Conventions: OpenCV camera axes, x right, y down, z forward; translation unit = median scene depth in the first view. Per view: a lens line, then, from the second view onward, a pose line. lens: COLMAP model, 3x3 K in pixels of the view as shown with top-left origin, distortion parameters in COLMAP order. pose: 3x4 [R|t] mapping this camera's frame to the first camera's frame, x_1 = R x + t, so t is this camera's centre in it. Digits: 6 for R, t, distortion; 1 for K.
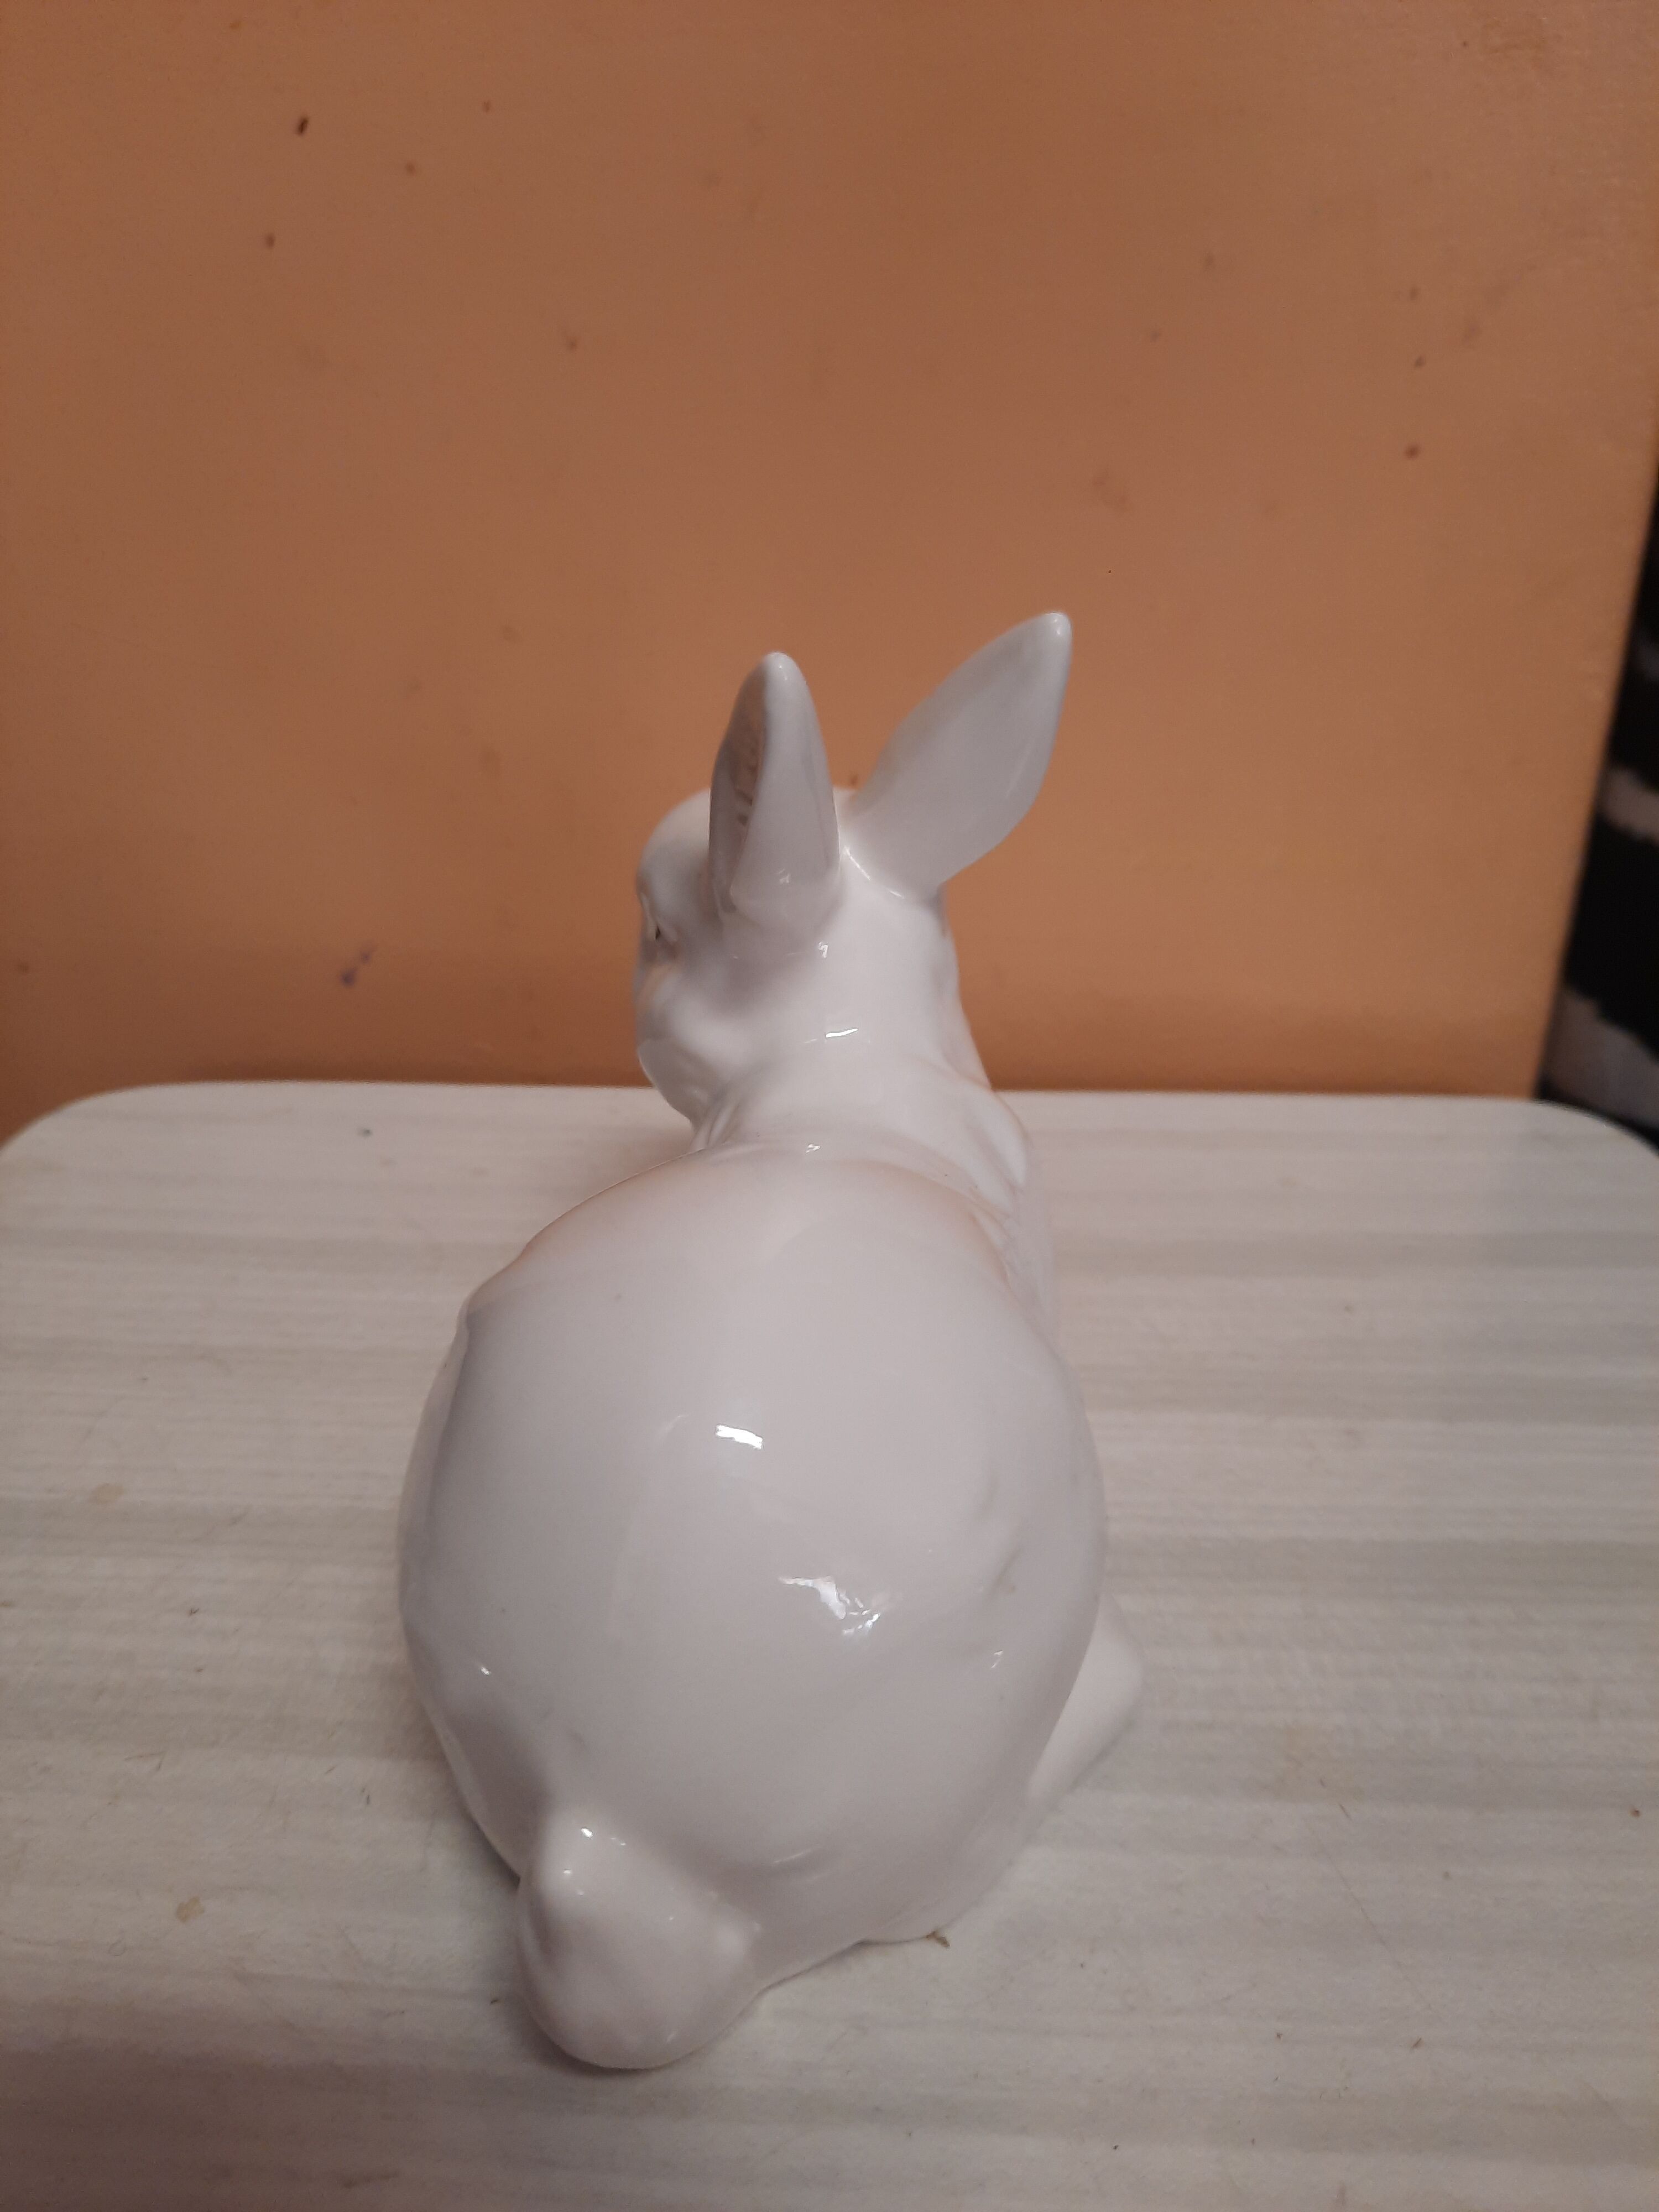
lens RADIAL K [[1654.2, 0, 829.5], [0, 1654.2, 1106.0], [0, 0, 1]] dist [-0.017023, -0.015551]
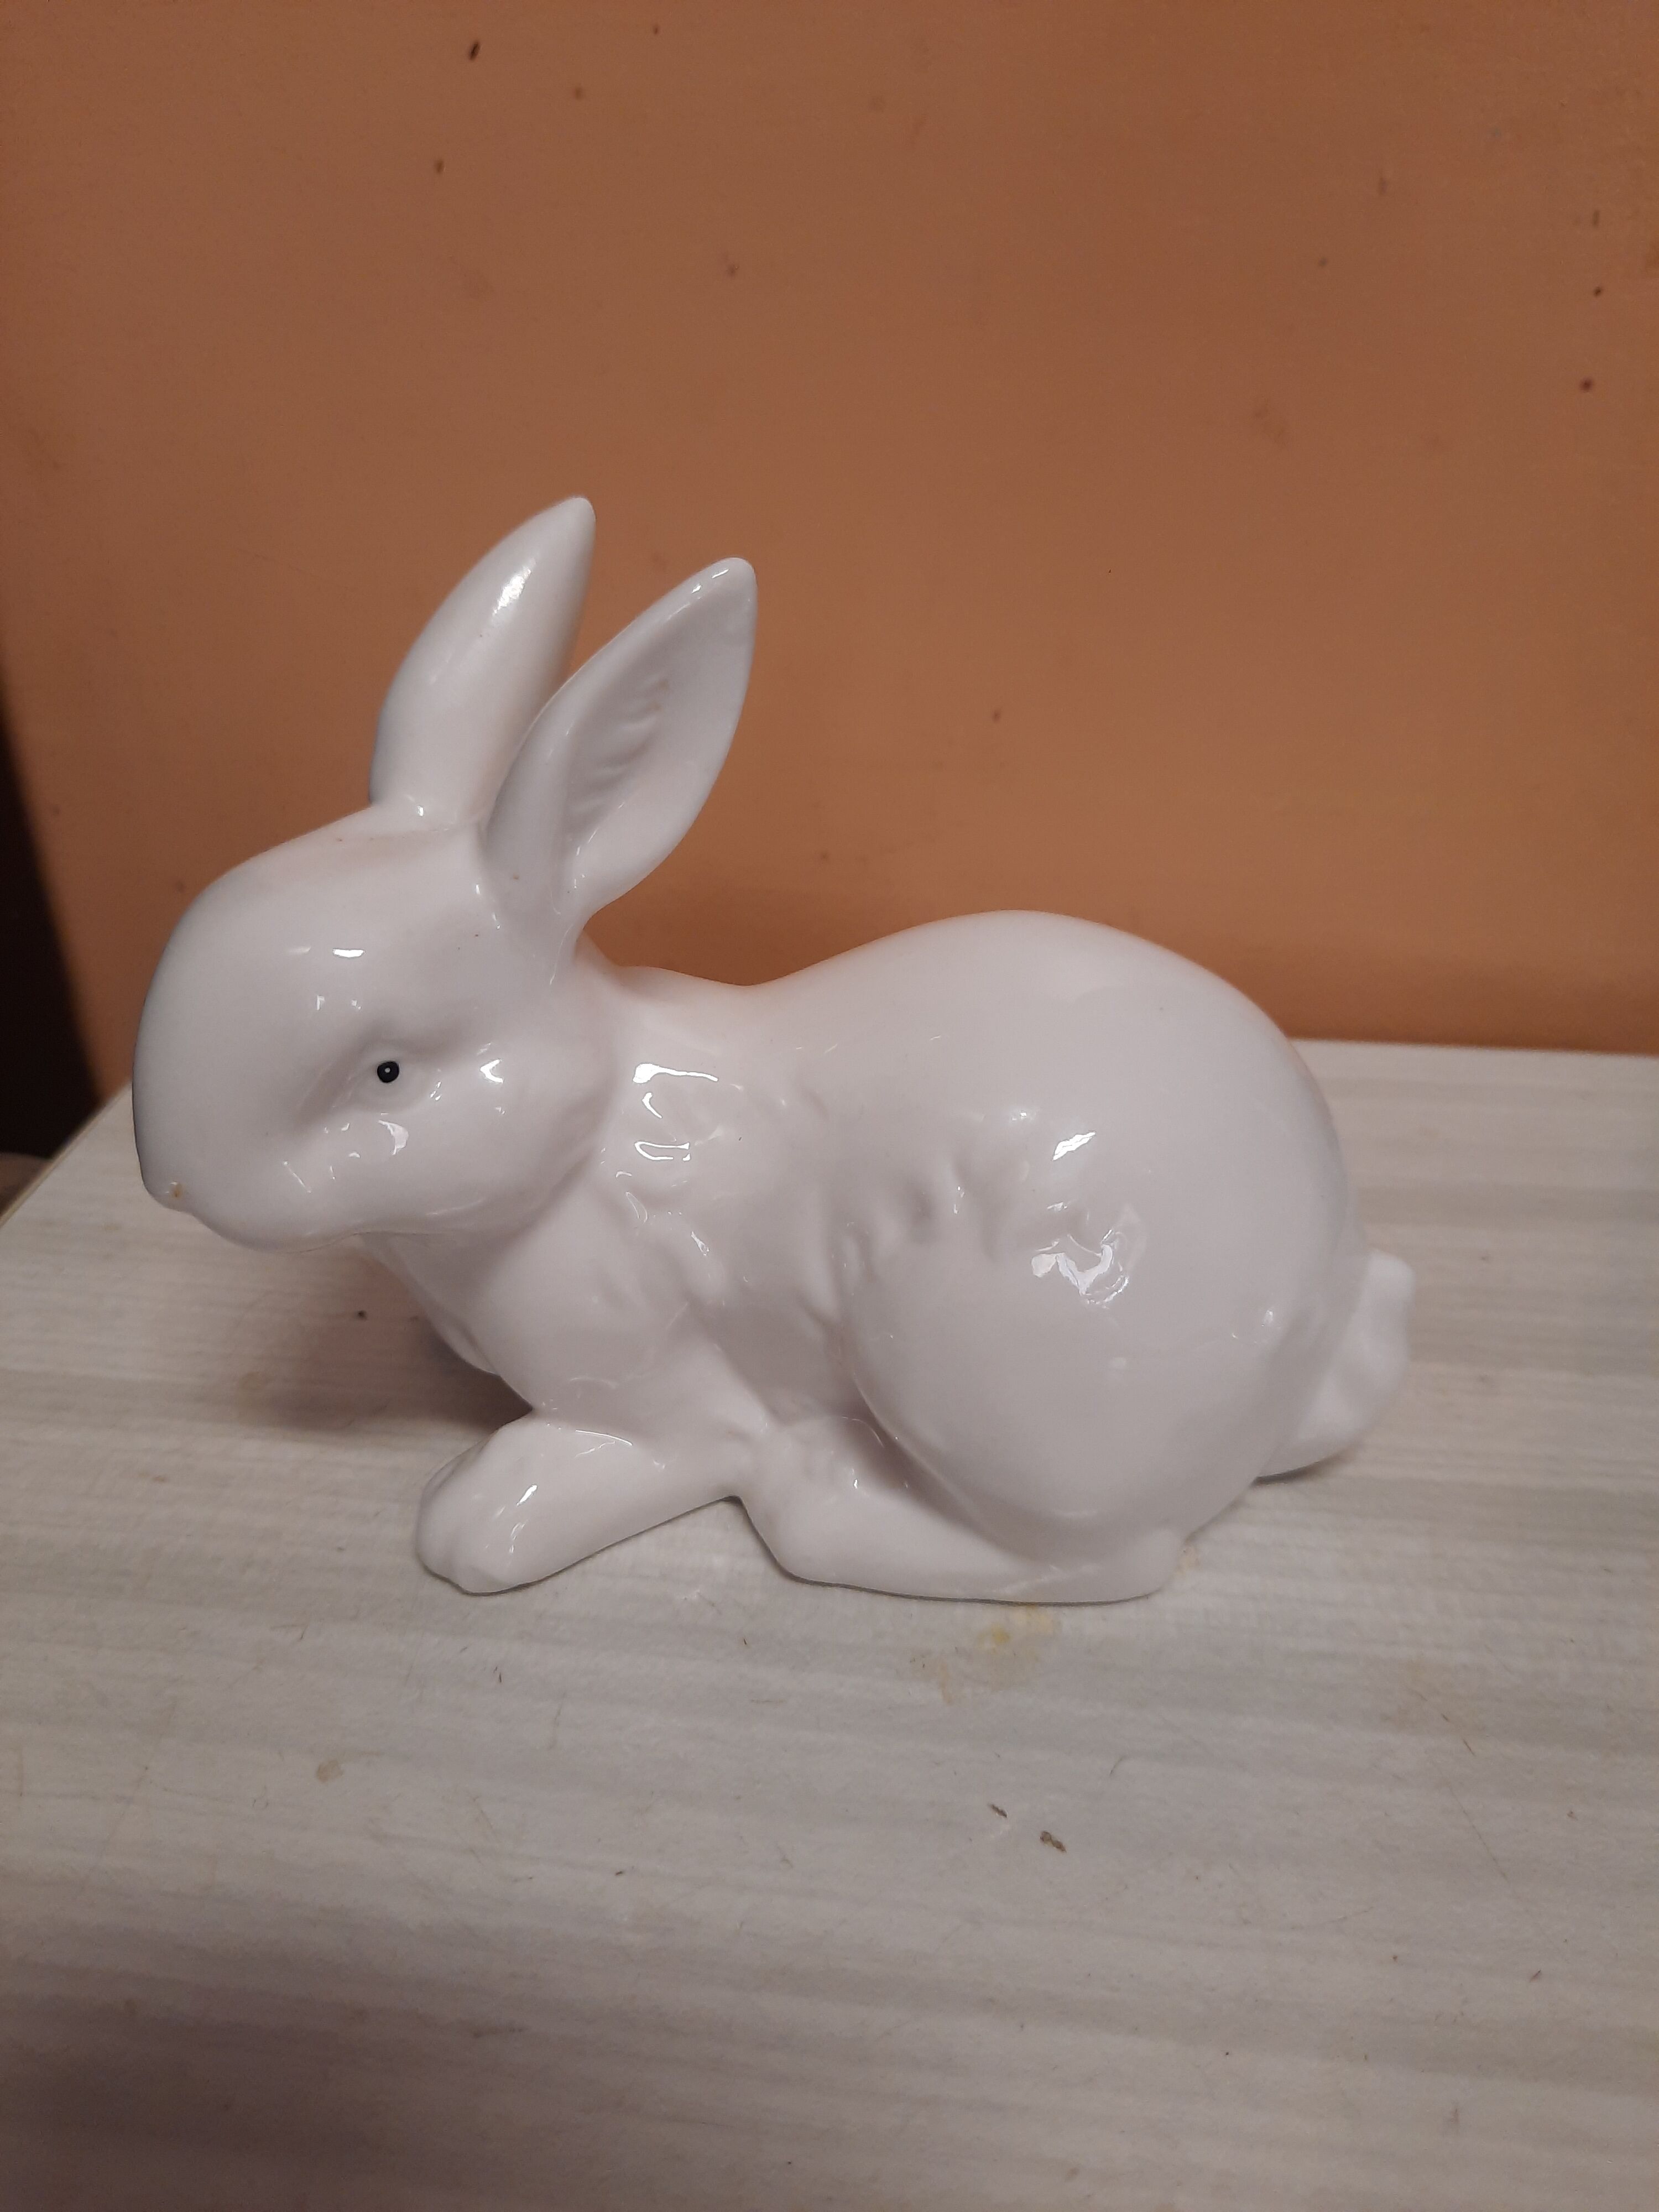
lens RADIAL K [[1654.2, 0, 829.5], [0, 1654.2, 1106.0], [0, 0, 1]] dist [-0.017023, -0.015551]
pose [[0.997063, 0.034906, -0.068174, -0.016716], [-0.033447, 0.999189, 0.022422, 0.032720], [0.068901, -0.020076, 0.997421, -0.007965]]
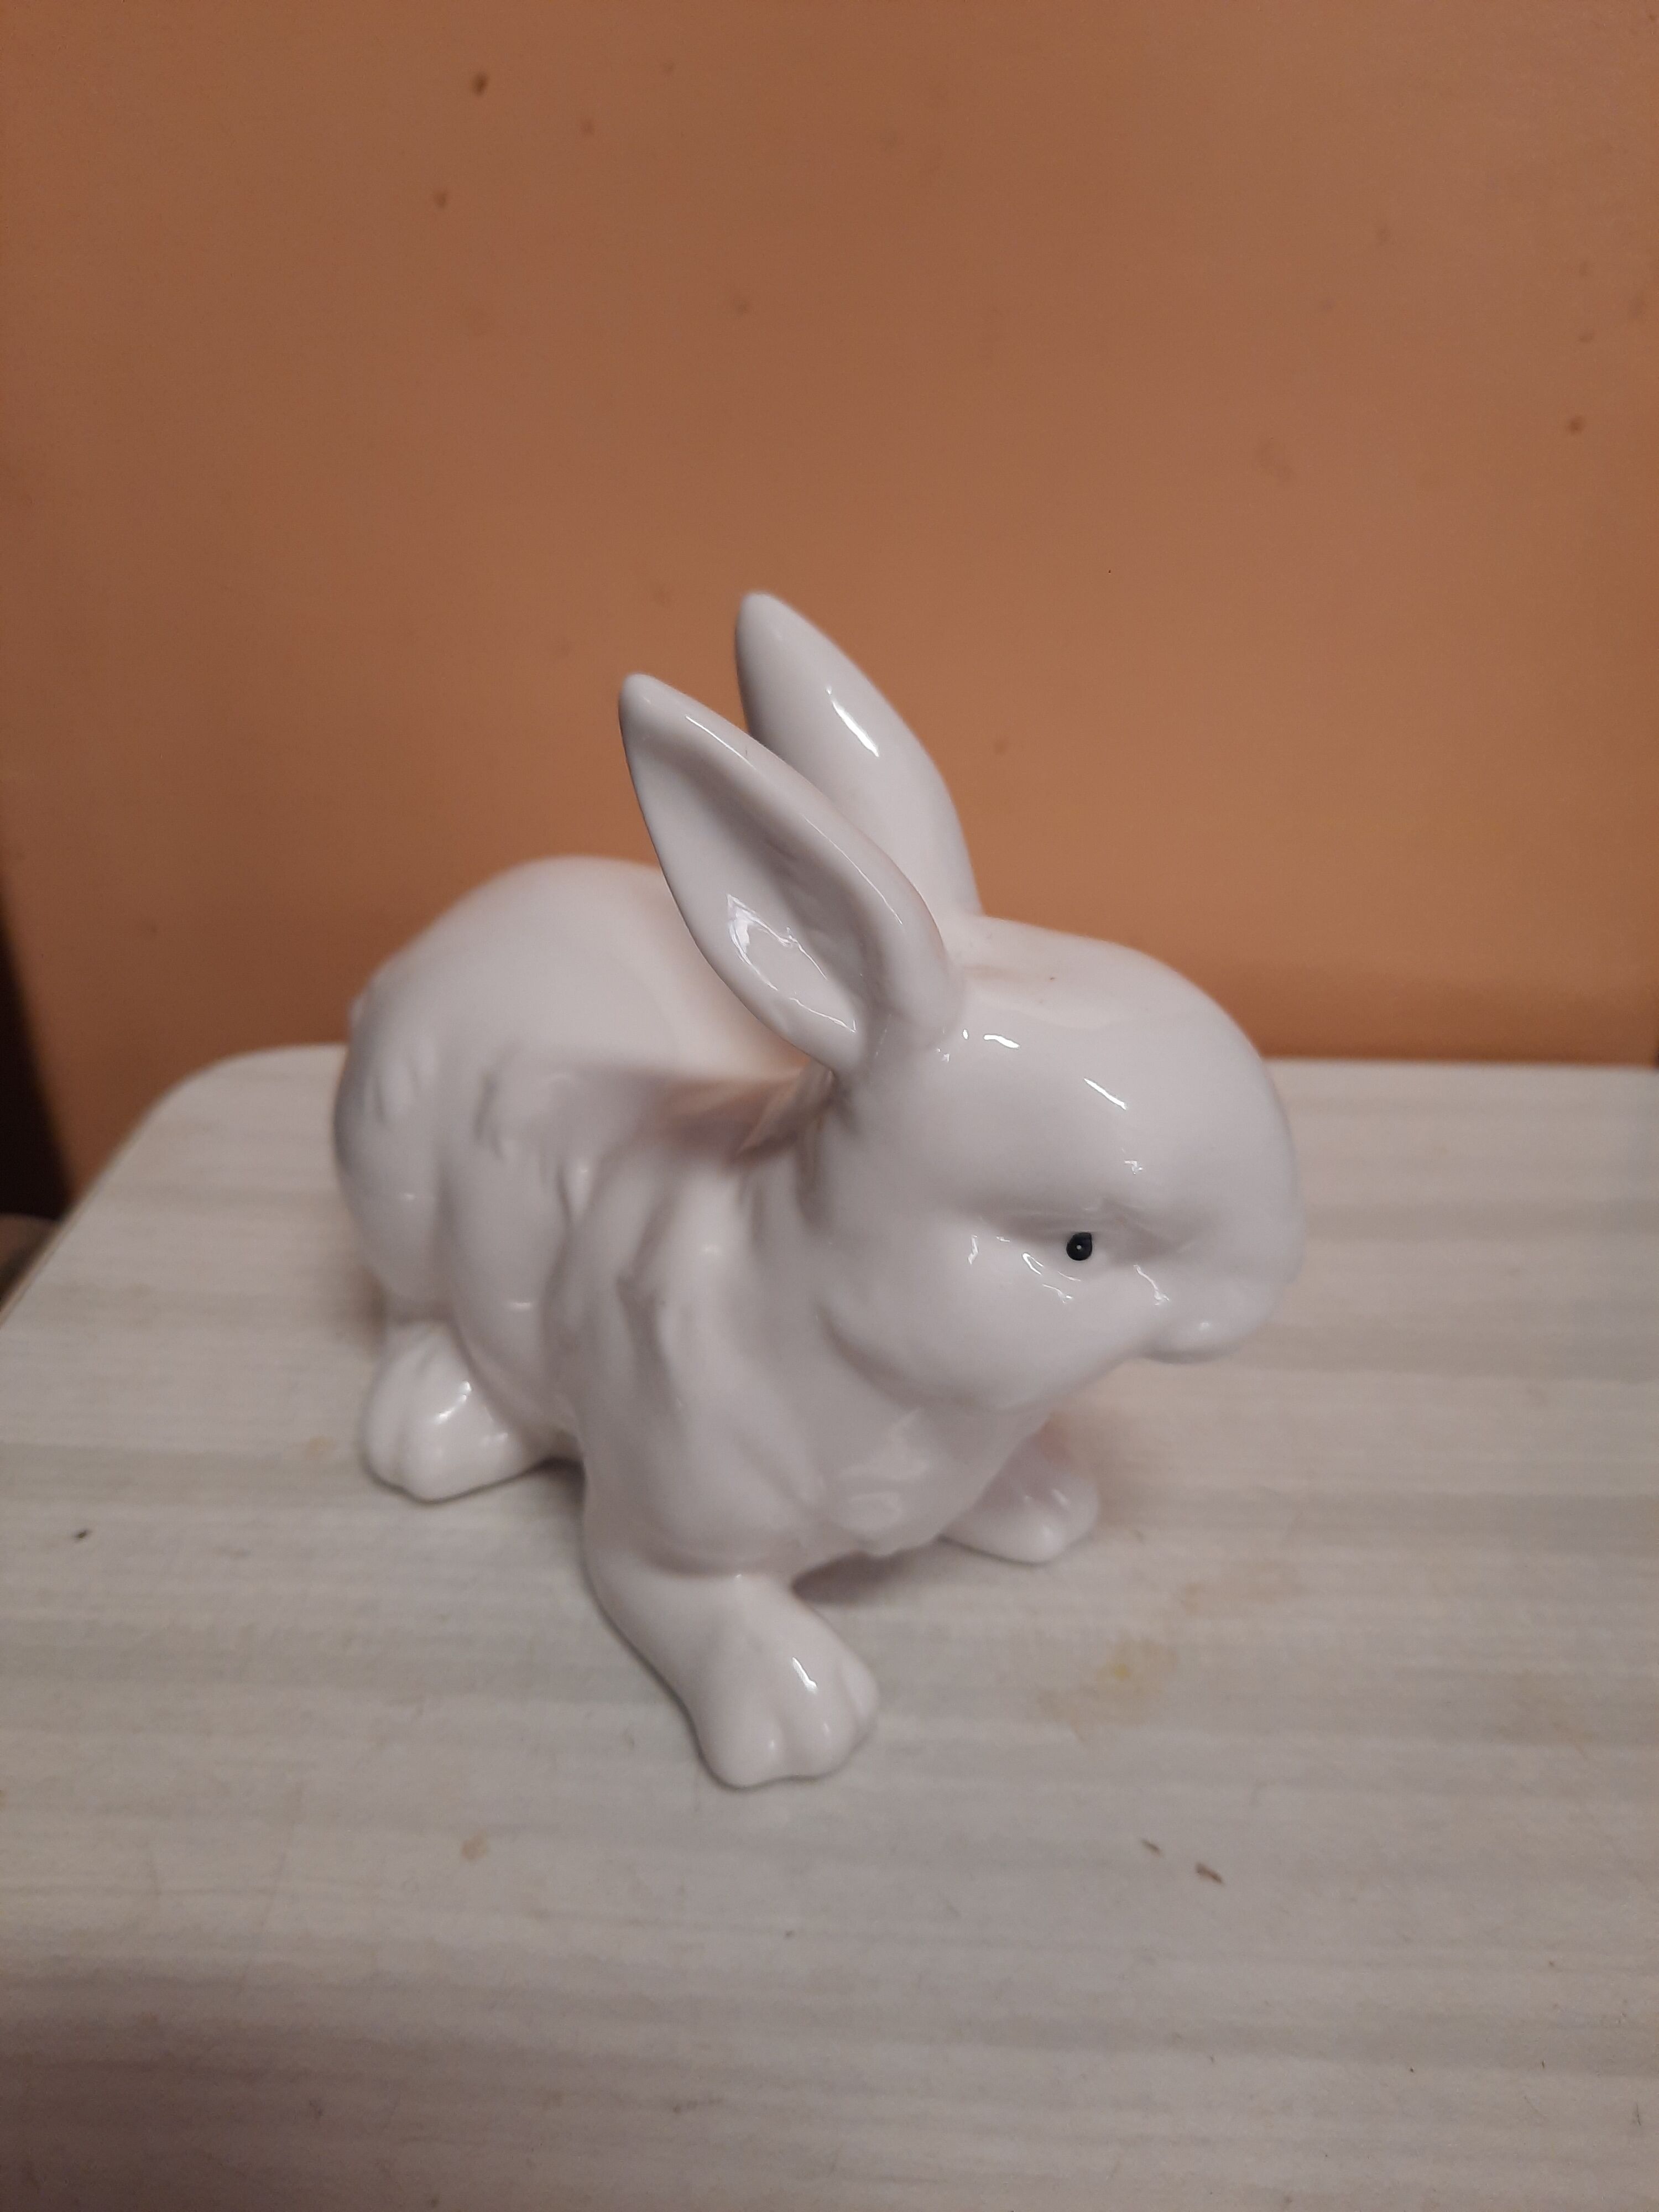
lens RADIAL K [[1672.6, 0, 829.5], [0, 1672.6, 1106.0], [0, 0, 1]] dist [-0.036953, 0.005924]
pose [[0.999928, 0.006695, 0.009980, -0.168422], [-0.006822, 0.999895, 0.012755, 0.014185], [-0.009894, -0.012822, 0.999869, -0.021303]]
